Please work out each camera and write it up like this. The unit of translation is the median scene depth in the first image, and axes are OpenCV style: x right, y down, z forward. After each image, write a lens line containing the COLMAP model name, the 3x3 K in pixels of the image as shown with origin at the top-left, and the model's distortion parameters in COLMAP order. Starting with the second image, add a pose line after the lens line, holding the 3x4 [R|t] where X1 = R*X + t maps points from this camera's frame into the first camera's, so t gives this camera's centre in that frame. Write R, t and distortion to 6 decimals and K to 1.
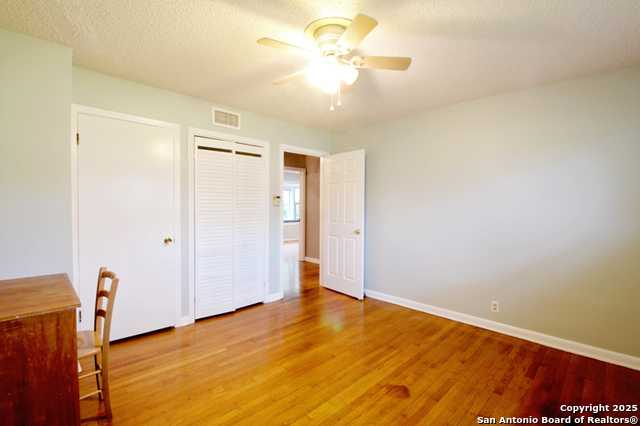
lens RADIAL K [[295.4, 0, 324.2], [0, 295.4, 210.9], [0, 0, 1]] dist [0.002453, -0.015395]
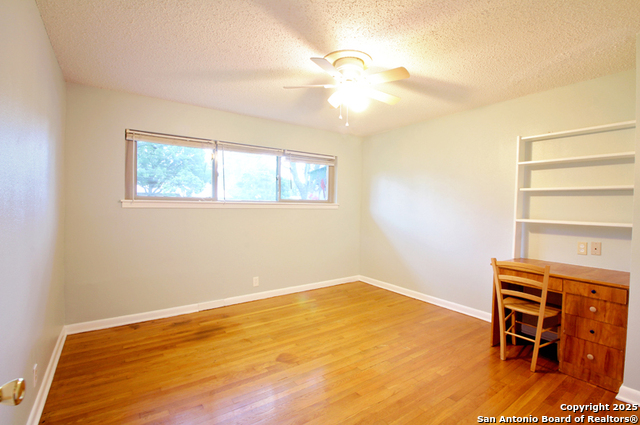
lens RADIAL K [[295.4, 0, 324.2], [0, 295.4, 210.4], [0, 0, 1]] dist [0.002453, -0.015395]
pose [[-0.985675, -0.025452, 0.166726, -0.088418], [-0.018296, 0.998850, 0.044319, -0.047644], [-0.167662, 0.040634, -0.985007, 2.099878]]
